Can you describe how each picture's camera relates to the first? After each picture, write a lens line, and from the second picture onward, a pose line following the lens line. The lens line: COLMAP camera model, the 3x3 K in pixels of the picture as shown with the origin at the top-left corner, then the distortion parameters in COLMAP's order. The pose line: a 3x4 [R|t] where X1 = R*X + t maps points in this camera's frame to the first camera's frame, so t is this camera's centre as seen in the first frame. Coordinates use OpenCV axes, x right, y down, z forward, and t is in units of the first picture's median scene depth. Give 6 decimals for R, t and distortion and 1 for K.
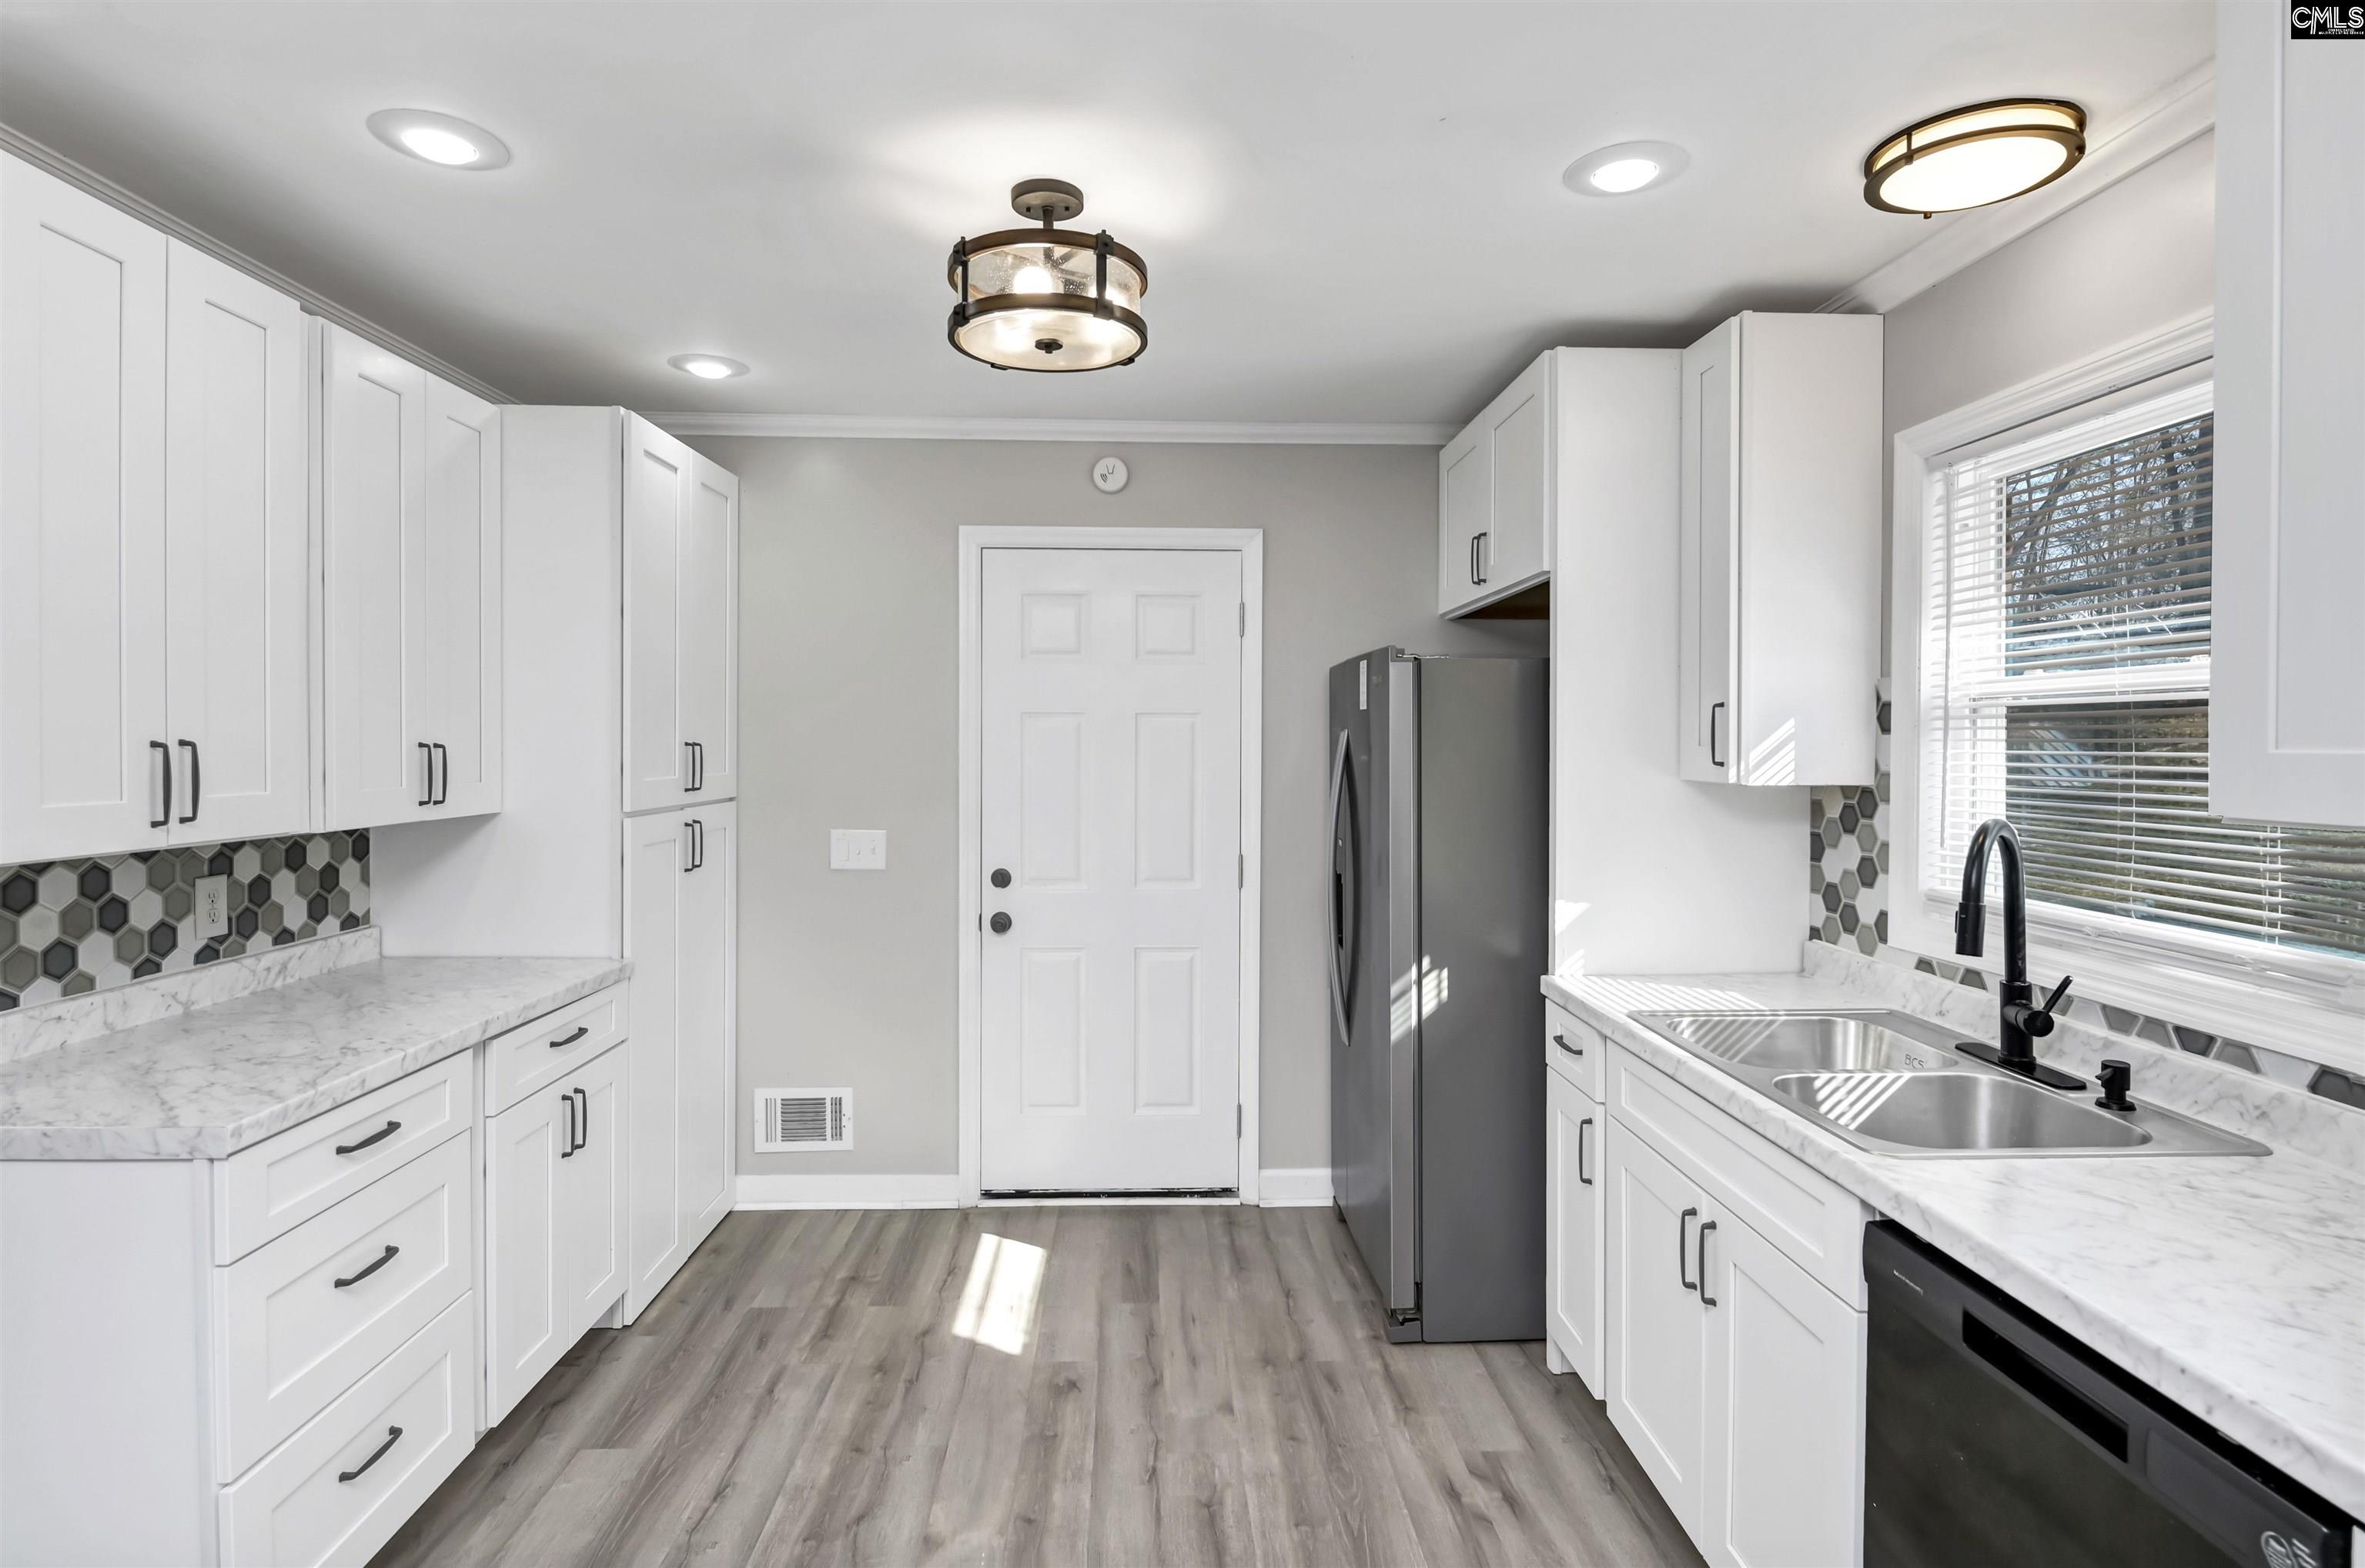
lens RADIAL K [[1202.4, 0, 1182.8], [0, 1202.4, 758.2], [0, 0, 1]] dist [0.007660, -0.010713]
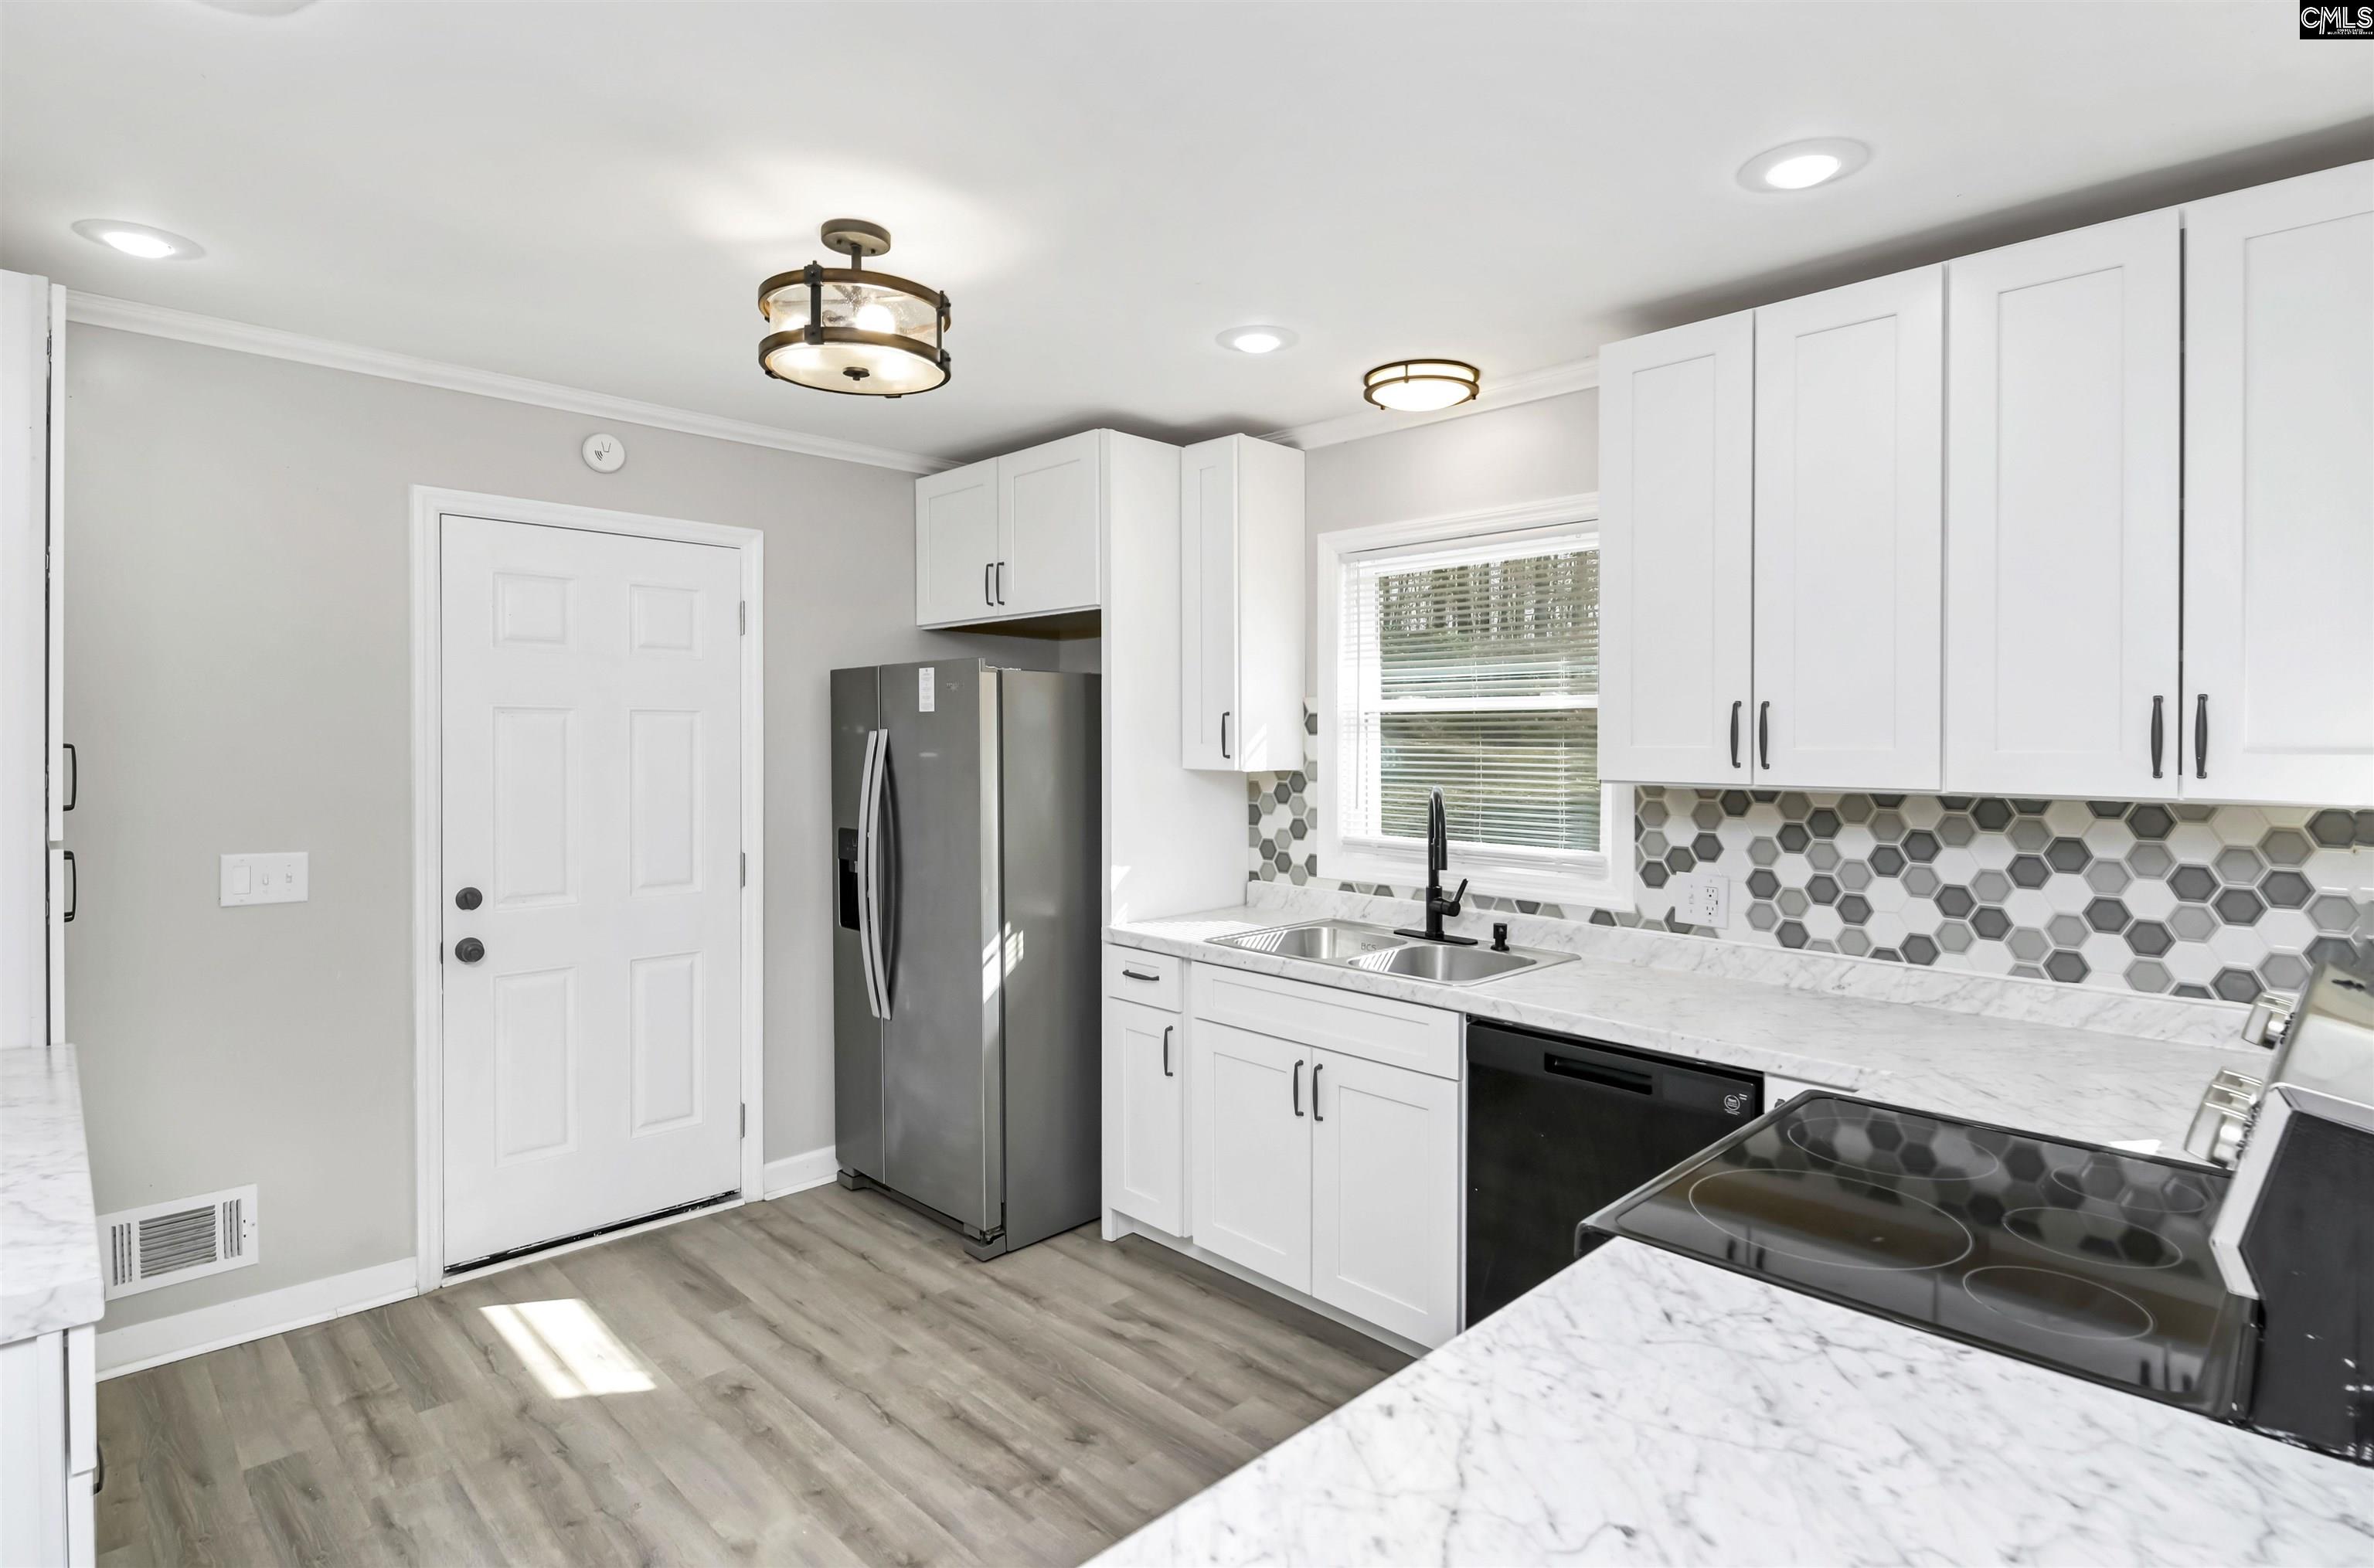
lens RADIAL K [[1207.1, 0, 1212.2], [0, 1207.1, 748.0], [0, 0, 1]] dist [0.007660, -0.010713]
pose [[0.728690, -0.007317, 0.684805, -0.517512], [0.009602, 0.999954, 0.000467, -0.005883], [-0.684777, 0.006235, 0.728726, 0.001973]]
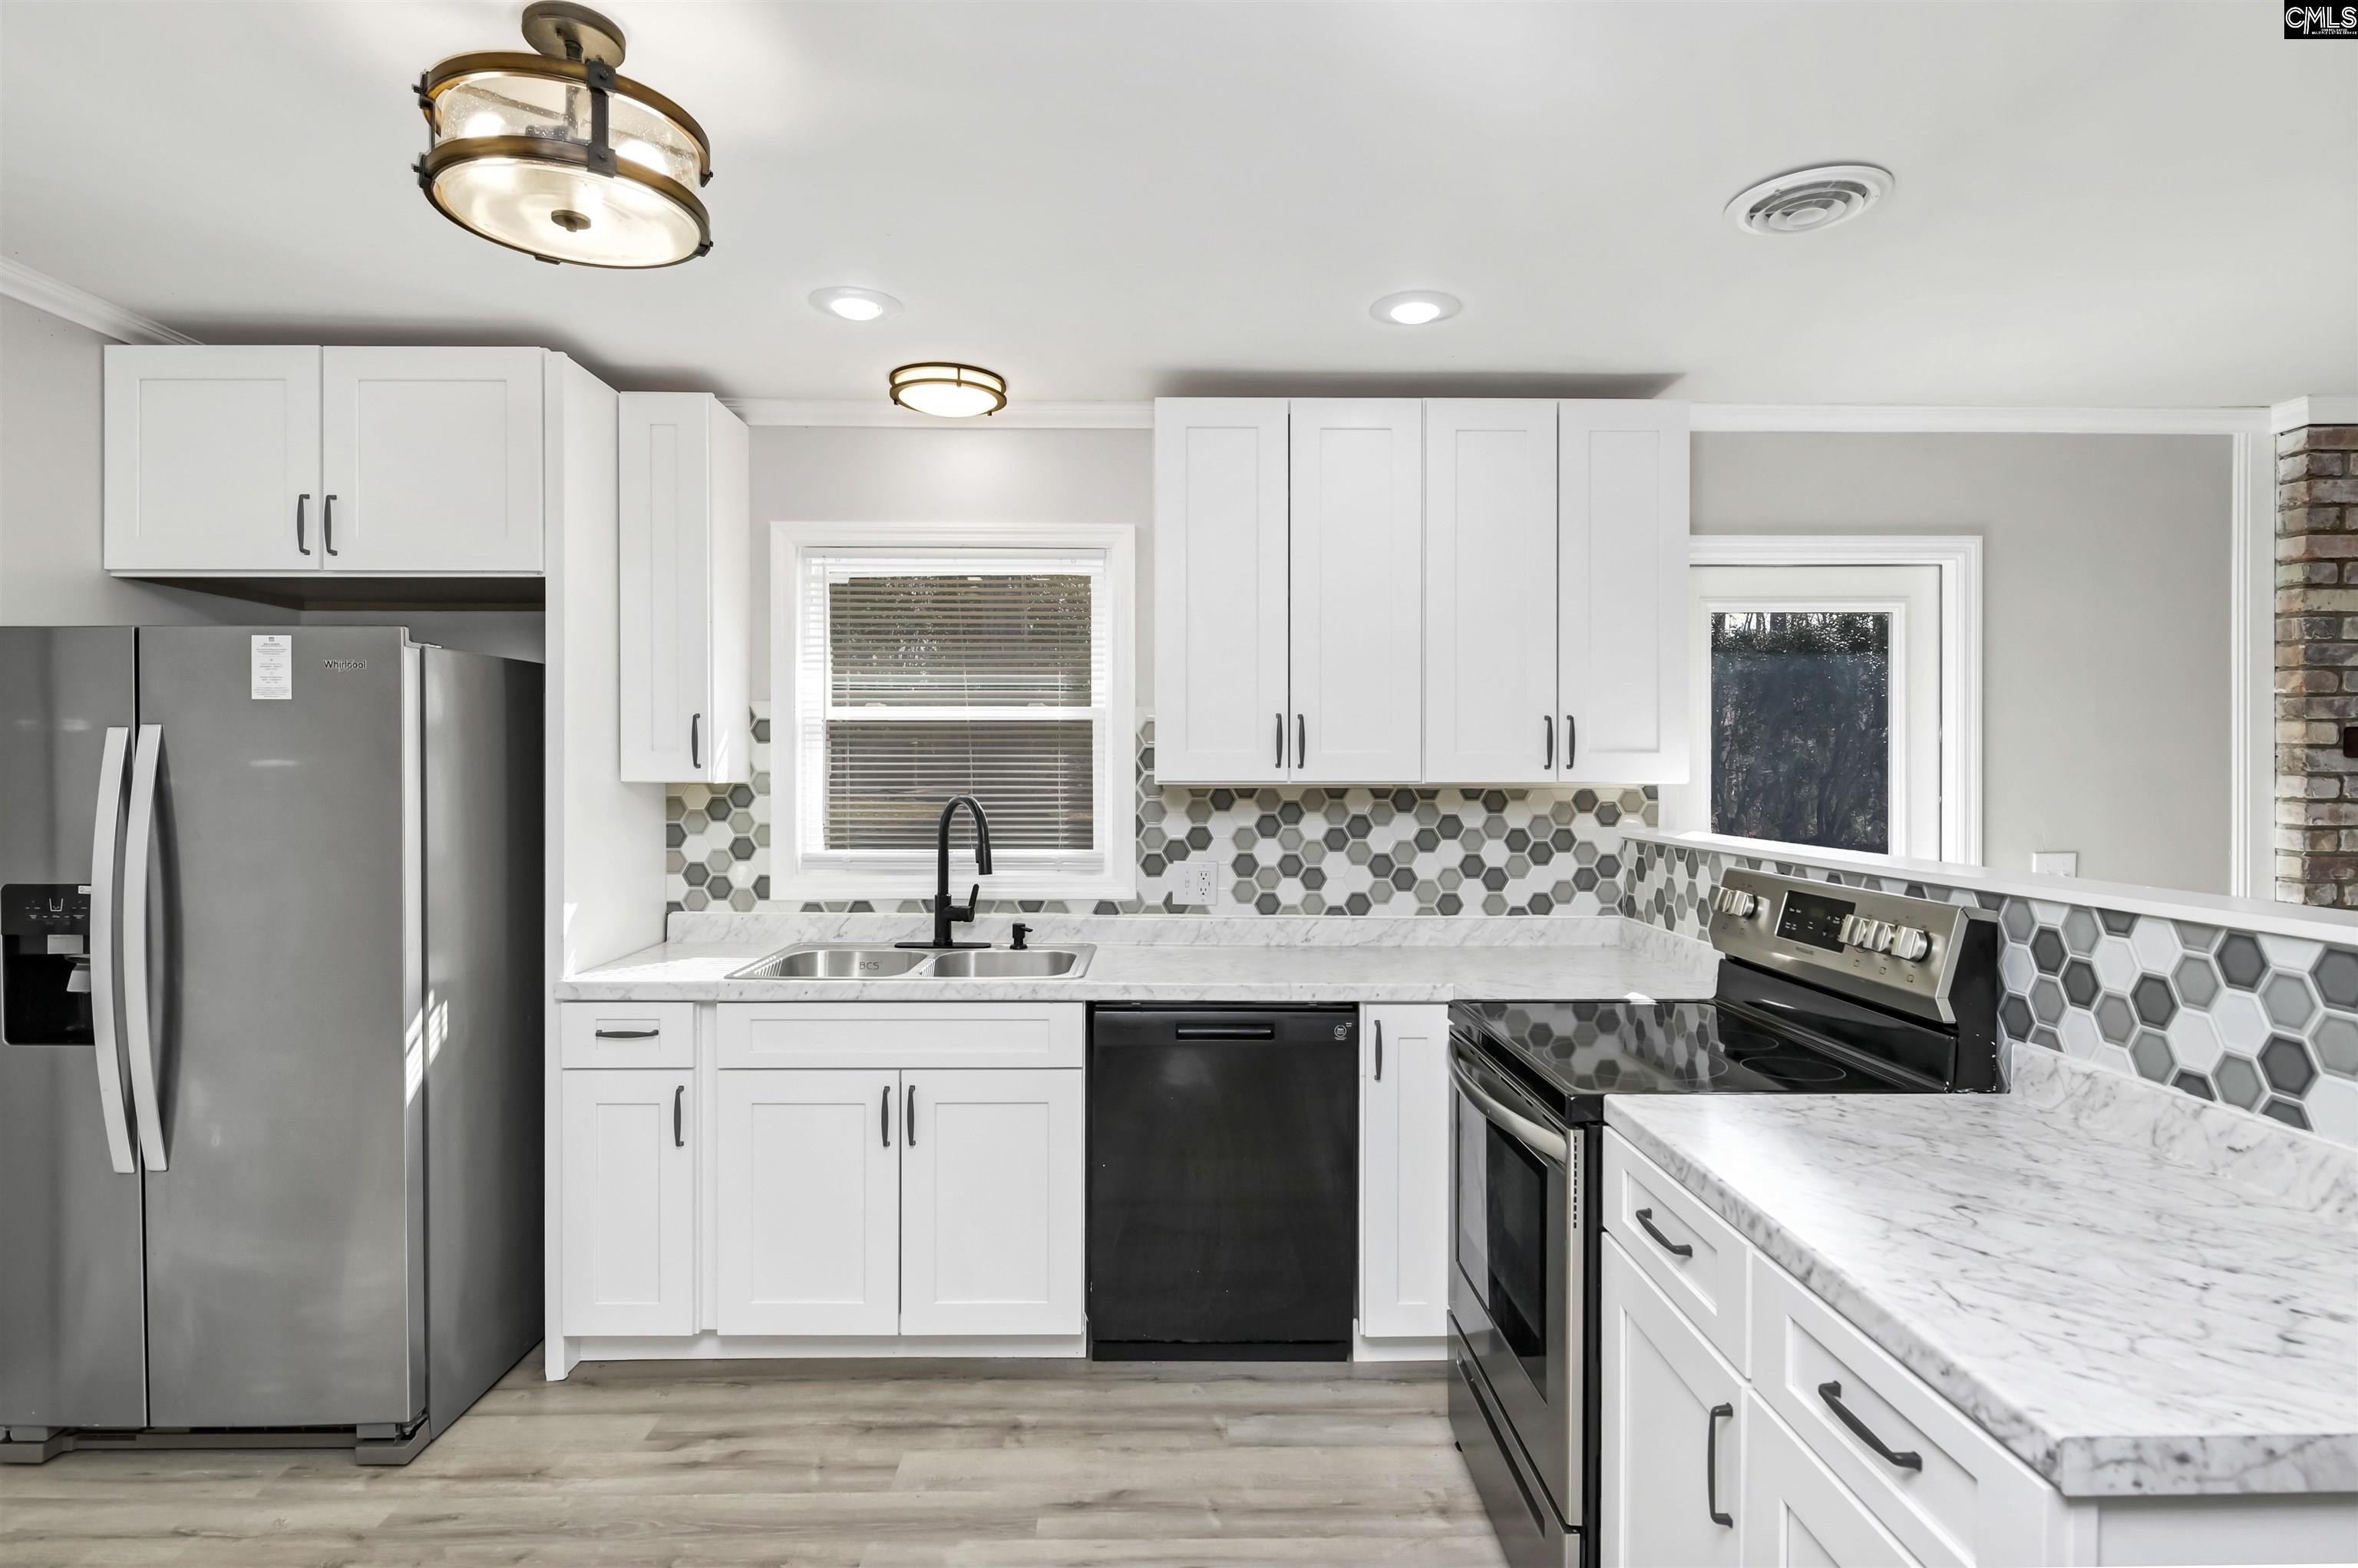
lens RADIAL K [[1198.9, 0, 1211.8], [0, 1198.9, 768.5], [0, 0, 1]] dist [0.007660, -0.010713]
pose [[0.005633, -0.003107, 0.999979, -0.736706], [0.013878, 0.999899, 0.003029, 0.011042], [-0.999888, 0.013861, 0.005675, 0.488415]]
